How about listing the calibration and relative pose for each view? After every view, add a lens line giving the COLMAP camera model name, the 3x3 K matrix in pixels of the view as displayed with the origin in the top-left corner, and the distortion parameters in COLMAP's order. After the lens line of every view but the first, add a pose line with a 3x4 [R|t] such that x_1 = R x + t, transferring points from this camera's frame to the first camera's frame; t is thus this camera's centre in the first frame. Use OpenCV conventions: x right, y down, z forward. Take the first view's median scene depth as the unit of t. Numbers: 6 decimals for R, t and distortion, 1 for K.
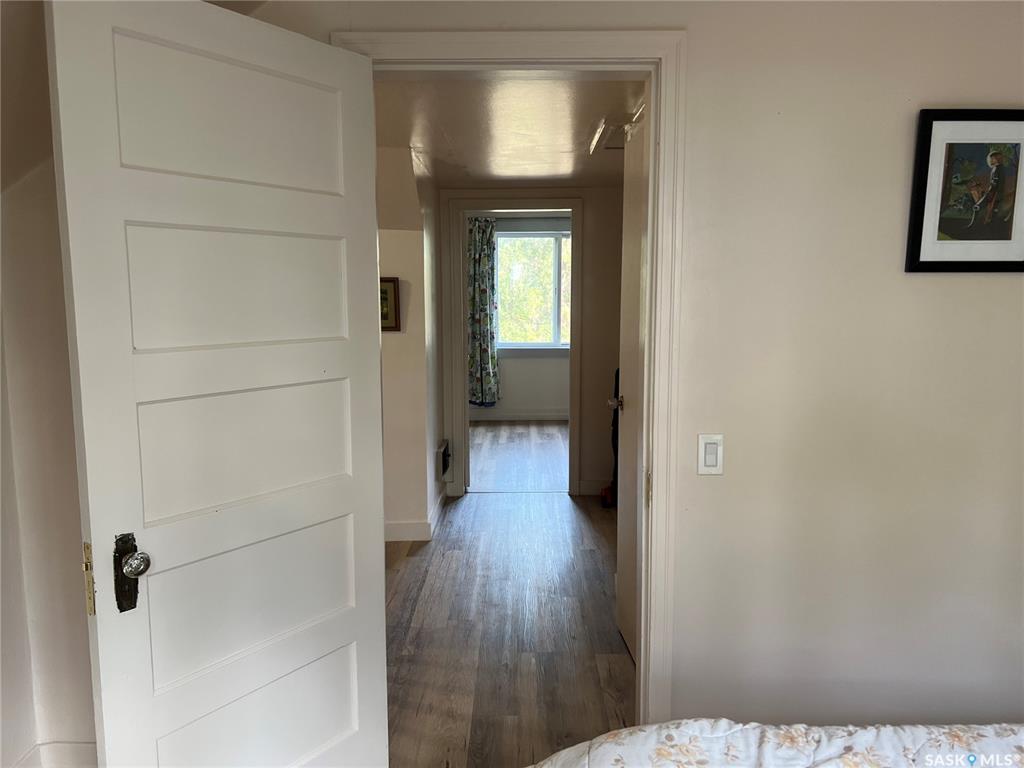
lens RADIAL K [[767.0, 0, 512.6], [0, 767.0, 384.2], [0, 0, 1]] dist [0.057159, -0.060801]
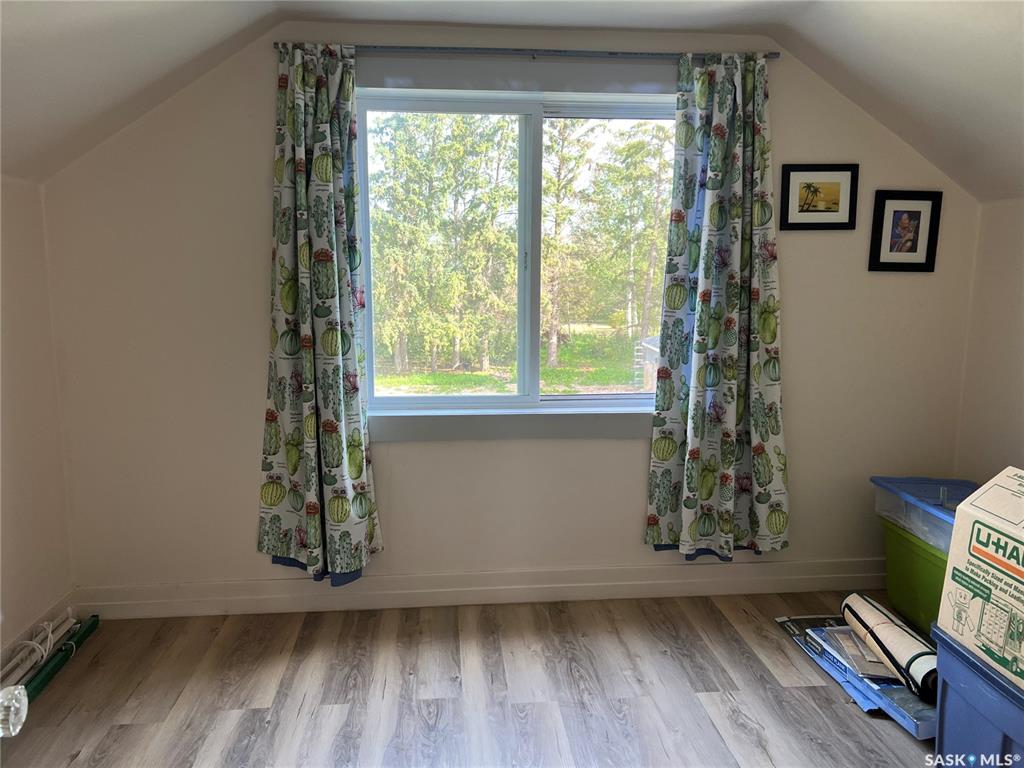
lens RADIAL K [[767.0, 0, 513.2], [0, 767.0, 384.2], [0, 0, 1]] dist [0.057159, -0.060801]
pose [[0.994784, -0.010494, 0.101460, 0.011814], [0.008764, 0.999809, 0.017480, -0.068791], [-0.101624, -0.016499, 0.994686, 0.641874]]
